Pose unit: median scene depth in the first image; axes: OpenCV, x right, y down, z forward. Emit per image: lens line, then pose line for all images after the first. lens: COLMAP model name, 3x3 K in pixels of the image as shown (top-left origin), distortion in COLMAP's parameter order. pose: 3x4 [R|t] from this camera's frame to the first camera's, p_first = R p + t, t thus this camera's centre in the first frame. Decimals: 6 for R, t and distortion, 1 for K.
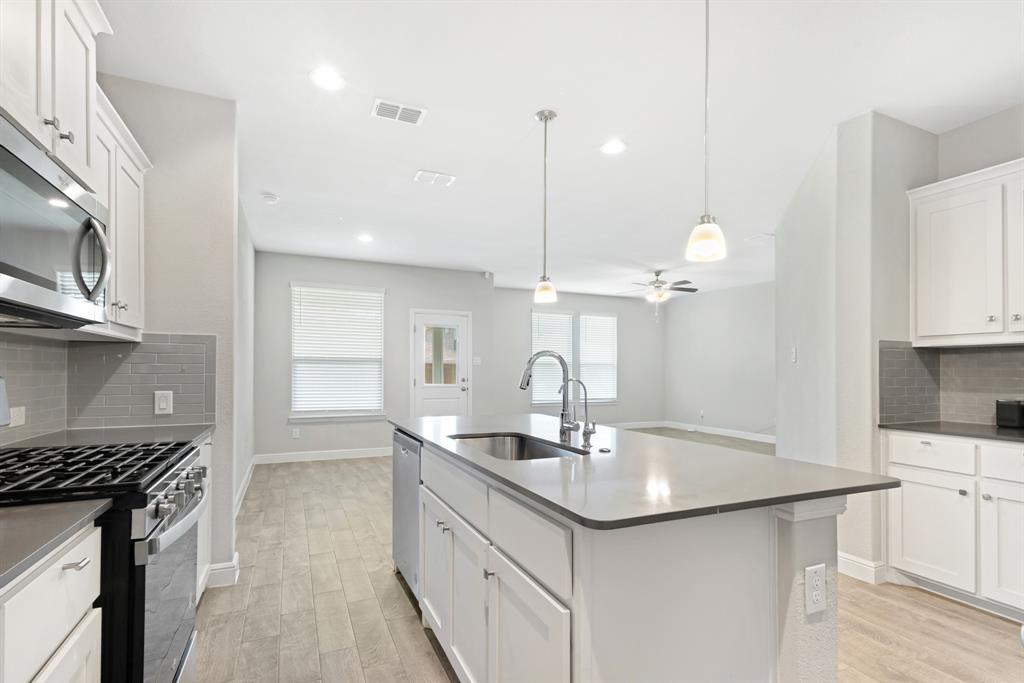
lens RADIAL K [[485.5, 0, 511.0], [0, 485.5, 369.1], [0, 0, 1]] dist [0.017792, -0.000002]
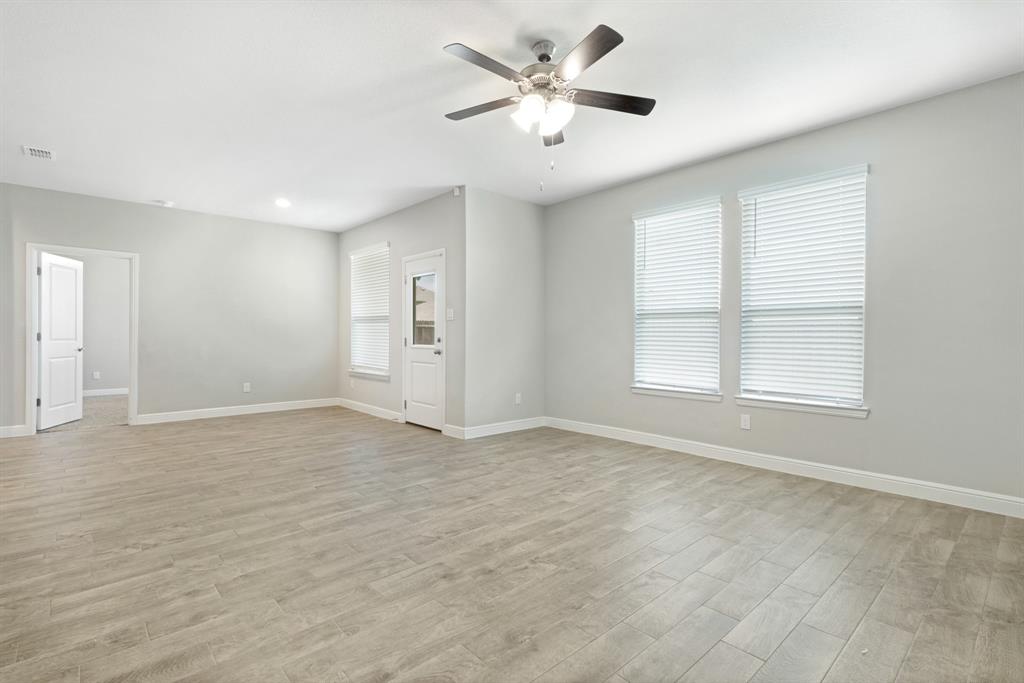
lens RADIAL K [[480.4, 0, 515.1], [0, 480.4, 339.6], [0, 0, 1]] dist [0.017628, -0.000003]
pose [[0.310312, 0.004682, -0.950623, 0.656894], [0.001353, 0.999985, 0.005367, 0.017760], [0.950634, -0.002952, 0.310301, 0.885107]]
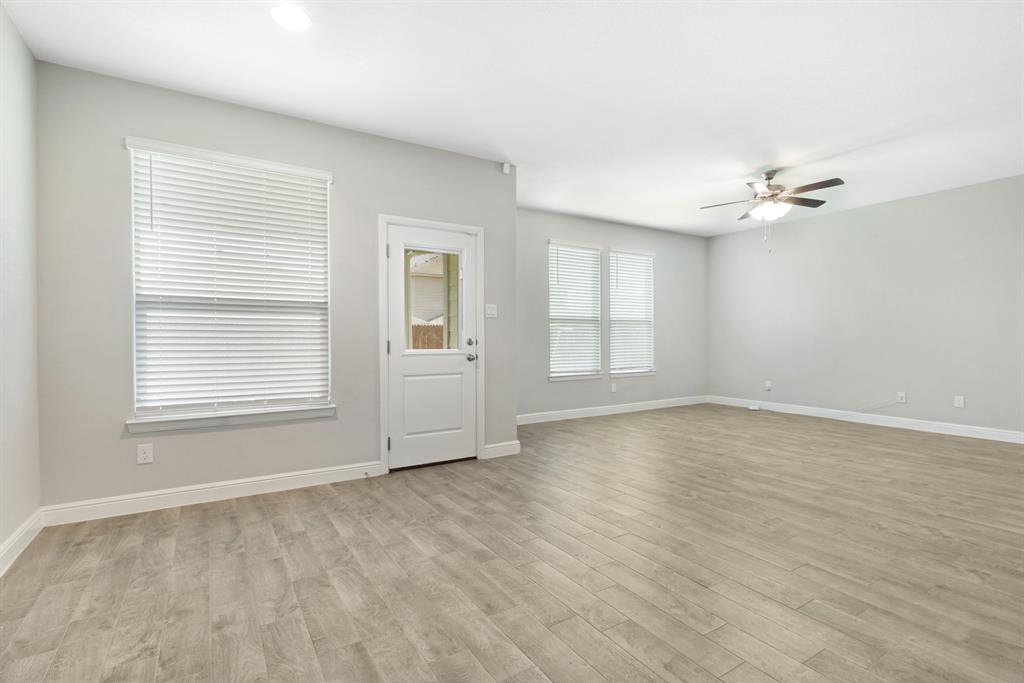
lens RADIAL K [[480.4, 0, 515.1], [0, 480.4, 339.6], [0, 0, 1]] dist [0.017628, -0.000003]
pose [[0.990151, -0.007252, 0.139813, -0.126180], [0.005874, 0.999930, 0.010260, 0.013412], [-0.139878, -0.009338, 0.990125, 0.414463]]
